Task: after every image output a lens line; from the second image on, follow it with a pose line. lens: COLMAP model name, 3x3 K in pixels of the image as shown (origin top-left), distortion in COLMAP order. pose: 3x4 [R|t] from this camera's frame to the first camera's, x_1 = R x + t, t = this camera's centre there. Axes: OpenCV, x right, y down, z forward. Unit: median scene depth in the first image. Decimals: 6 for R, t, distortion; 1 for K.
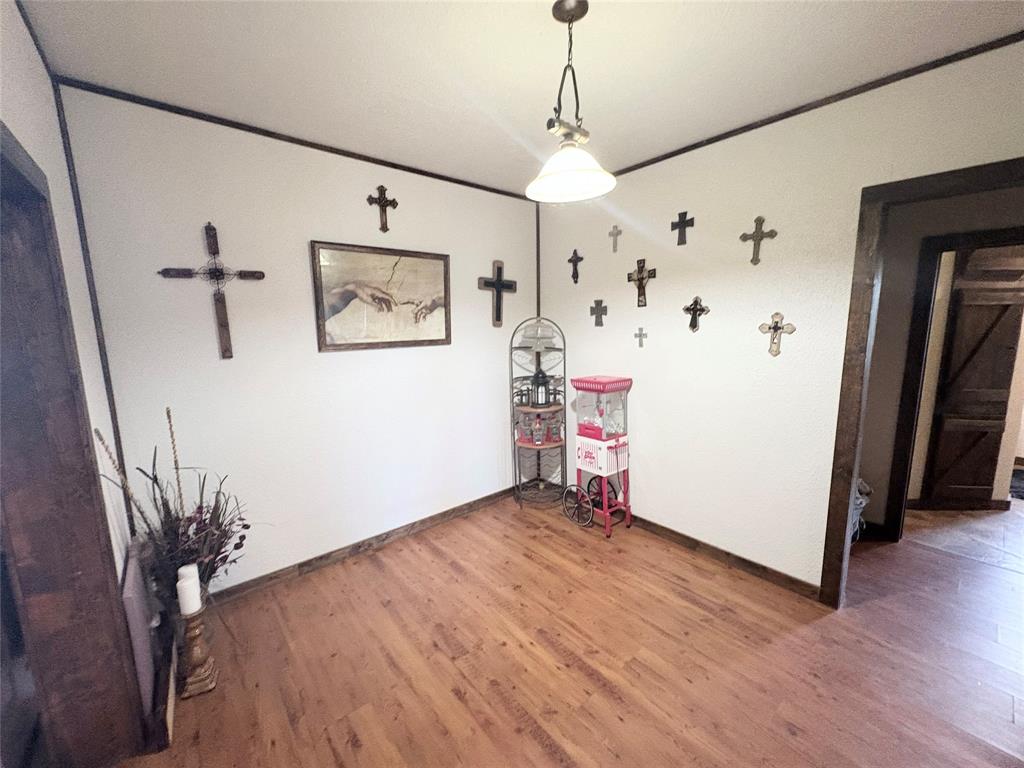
lens RADIAL K [[414.6, 0, 503.8], [0, 414.6, 391.3], [0, 0, 1]] dist [0.001745, 0.000095]
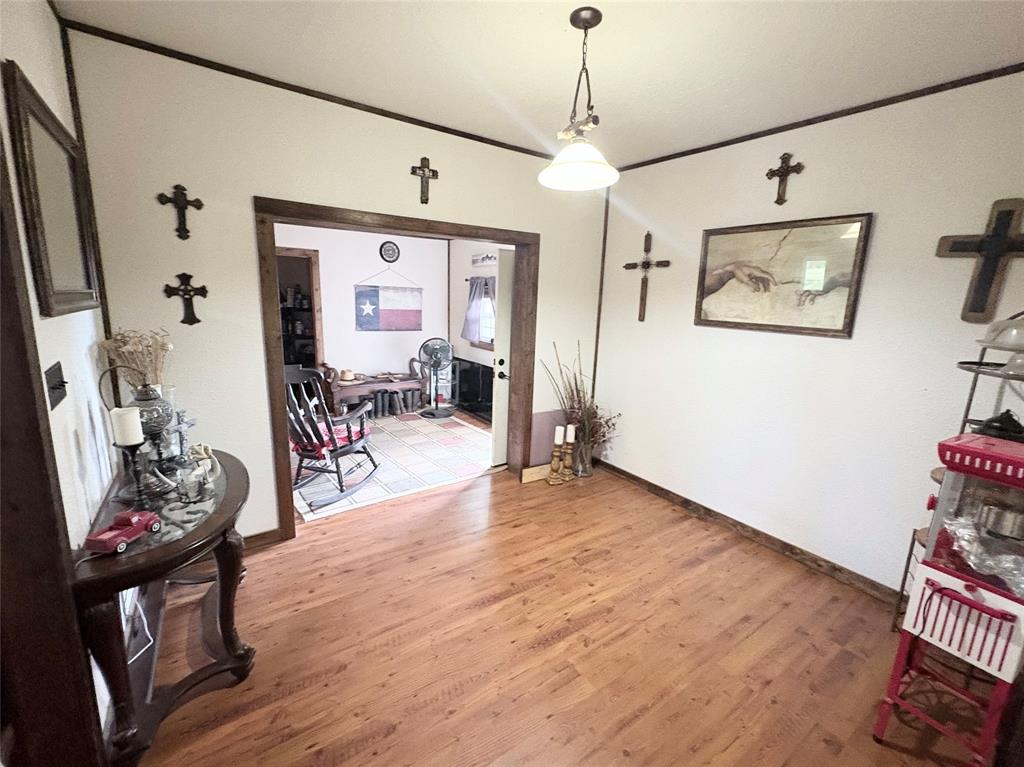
lens RADIAL K [[414.6, 0, 503.8], [0, 414.6, 390.8], [0, 0, 1]] dist [0.001745, 0.000095]
pose [[-0.089389, 0.240409, -0.966547, 0.759155], [-0.201229, 0.946060, 0.253924, -0.103837], [0.975457, 0.217195, -0.036190, 0.526673]]
